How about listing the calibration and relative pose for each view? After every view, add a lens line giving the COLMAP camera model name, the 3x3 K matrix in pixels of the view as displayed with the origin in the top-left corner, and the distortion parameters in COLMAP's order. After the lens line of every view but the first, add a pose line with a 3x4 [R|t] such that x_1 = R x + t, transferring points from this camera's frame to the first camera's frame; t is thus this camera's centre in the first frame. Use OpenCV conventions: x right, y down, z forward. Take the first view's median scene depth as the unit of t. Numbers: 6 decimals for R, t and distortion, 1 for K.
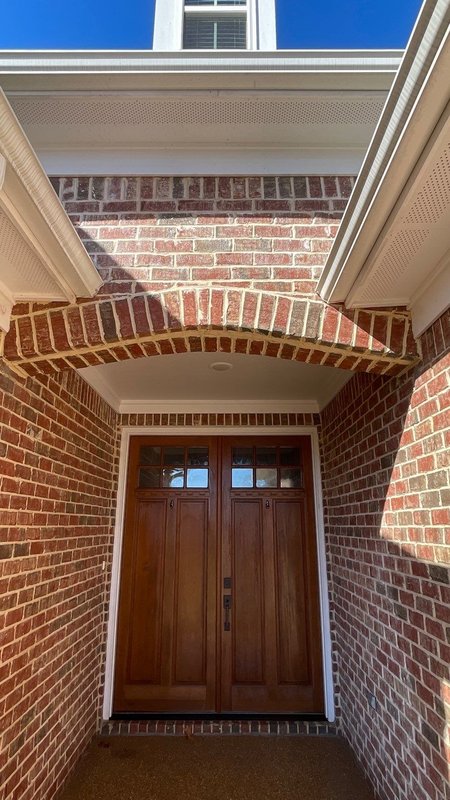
lens RADIAL K [[452.9, 0, 225.0], [0, 452.9, 400.0], [0, 0, 1]] dist [0.001355, 0.000082]
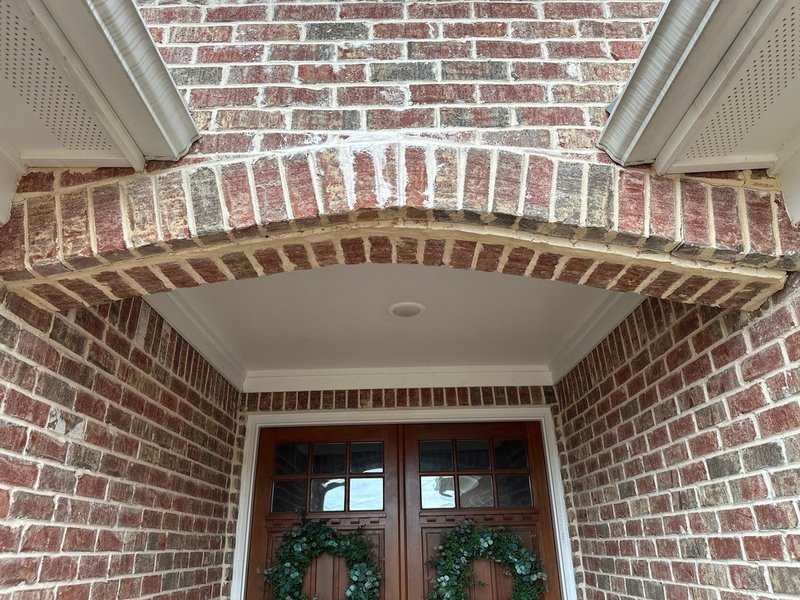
lens RADIAL K [[552.9, 0, 400.0], [0, 552.9, 300.0], [0, 0, 1]] dist [0.068540, -0.107744]
pose [[0.999602, -0.017736, 0.021946, -0.049347], [0.020677, 0.989646, -0.142033, 0.029640], [-0.019200, 0.142430, 0.989619, 0.356292]]
